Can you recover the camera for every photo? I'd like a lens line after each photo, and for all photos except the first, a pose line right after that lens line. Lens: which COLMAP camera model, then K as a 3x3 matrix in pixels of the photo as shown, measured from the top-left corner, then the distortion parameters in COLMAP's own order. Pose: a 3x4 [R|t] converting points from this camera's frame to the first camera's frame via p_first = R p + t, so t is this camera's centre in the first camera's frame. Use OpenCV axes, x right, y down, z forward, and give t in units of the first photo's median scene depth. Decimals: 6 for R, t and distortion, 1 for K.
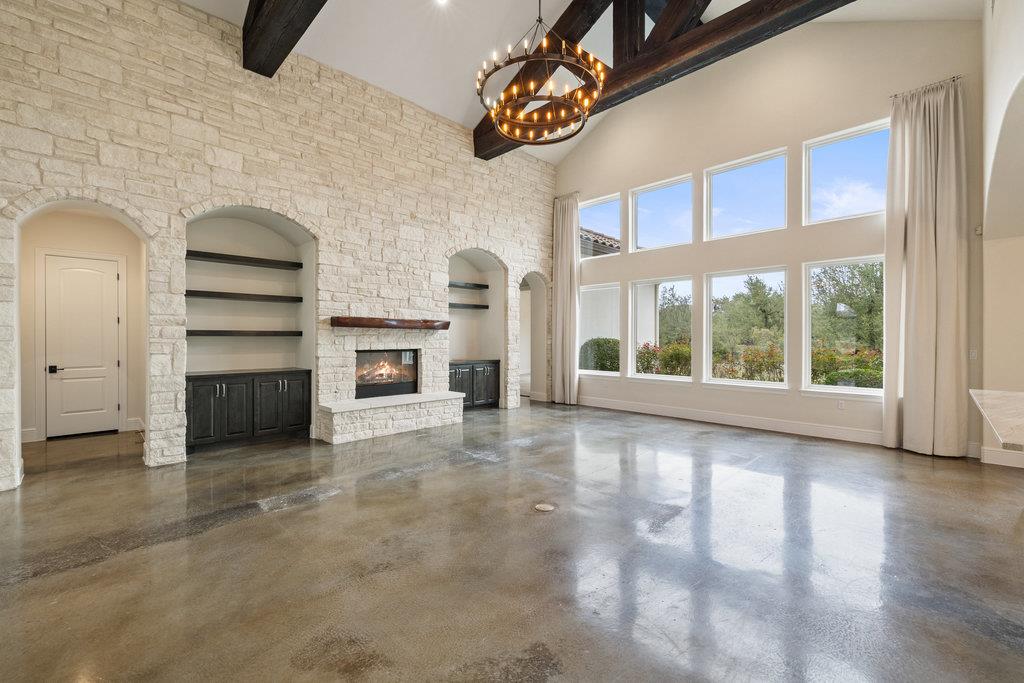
lens RADIAL K [[428.7, 0, 511.9], [0, 428.7, 338.0], [0, 0, 1]] dist [0.001216, 0.000086]
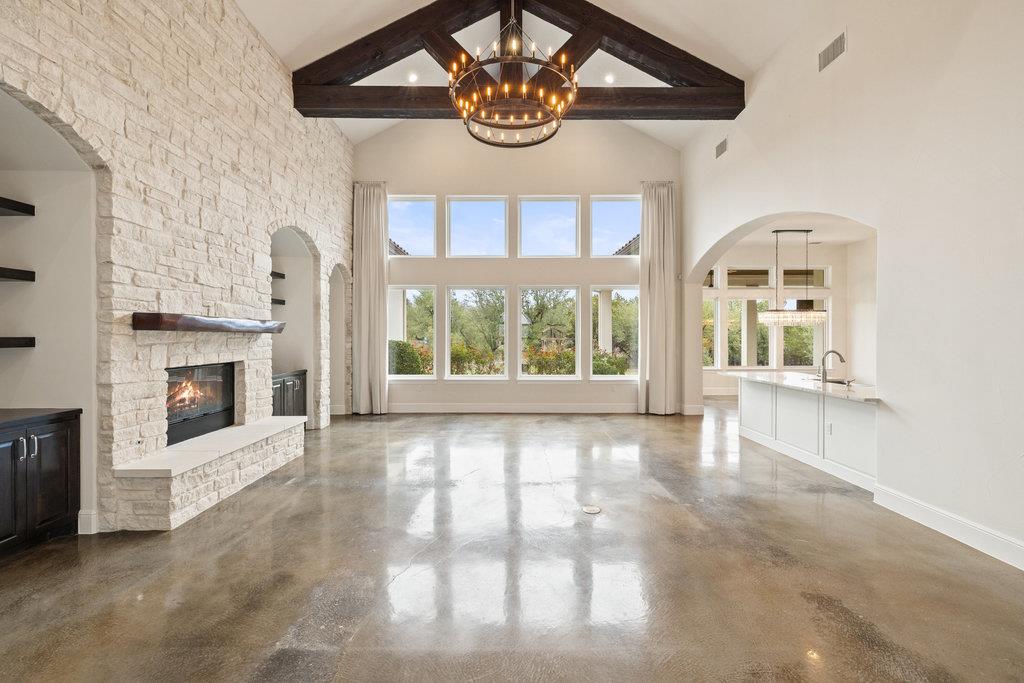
lens RADIAL K [[431.7, 0, 512.0], [0, 431.7, 337.2], [0, 0, 1]] dist [-0.001961, -0.000109]
pose [[0.703107, -0.003269, 0.711077, -0.405049], [0.000204, 0.999990, 0.004395, -0.016018], [-0.711084, -0.002945, 0.703101, 0.198123]]
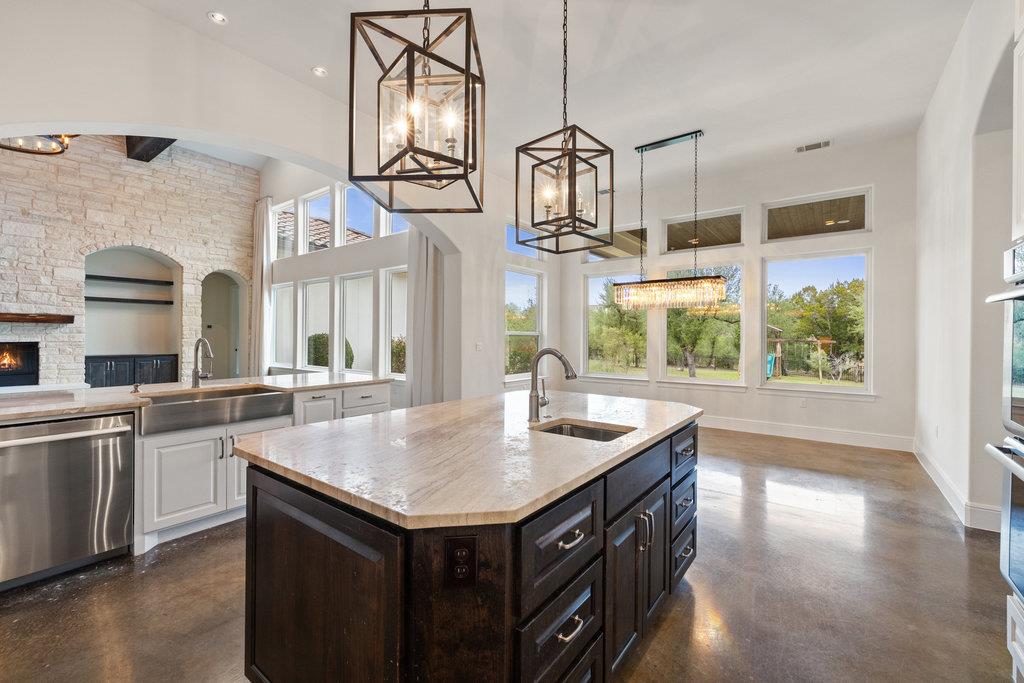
lens RADIAL K [[428.7, 0, 511.9], [0, 428.7, 338.0], [0, 0, 1]] dist [0.001216, 0.000086]
pose [[0.990906, 0.006533, 0.134396, 0.781362], [-0.007212, 0.999964, 0.004563, 0.003318], [-0.134361, -0.005491, 0.990917, -0.179556]]
